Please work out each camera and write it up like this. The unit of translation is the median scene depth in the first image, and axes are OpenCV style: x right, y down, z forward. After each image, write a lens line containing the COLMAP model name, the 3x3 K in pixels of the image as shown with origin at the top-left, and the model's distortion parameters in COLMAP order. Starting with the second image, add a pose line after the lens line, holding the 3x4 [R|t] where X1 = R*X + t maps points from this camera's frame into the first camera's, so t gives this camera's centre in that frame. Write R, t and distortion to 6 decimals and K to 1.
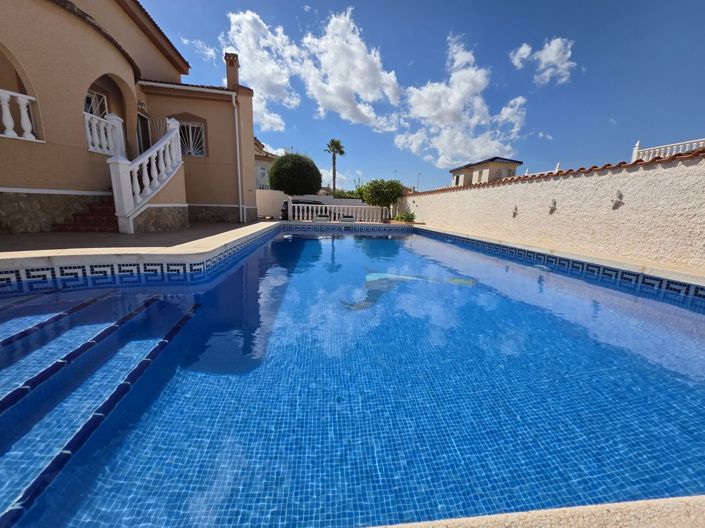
lens RADIAL K [[279.1, 0, 348.8], [0, 279.1, 264.3], [0, 0, 1]] dist [0.000565, -0.001003]
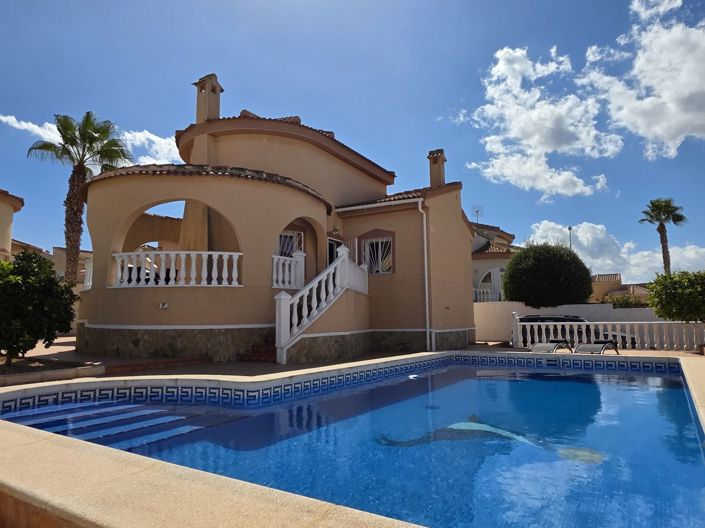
lens RADIAL K [[465.0, 0, 350.1], [0, 465.0, 257.7], [0, 0, 1]] dist [0.014906, -0.007074]
pose [[0.753408, -0.128904, -0.644795, 0.423354], [-0.095270, 0.948851, -0.301007, 0.006469], [0.650615, 0.288211, 0.702591, -0.112460]]
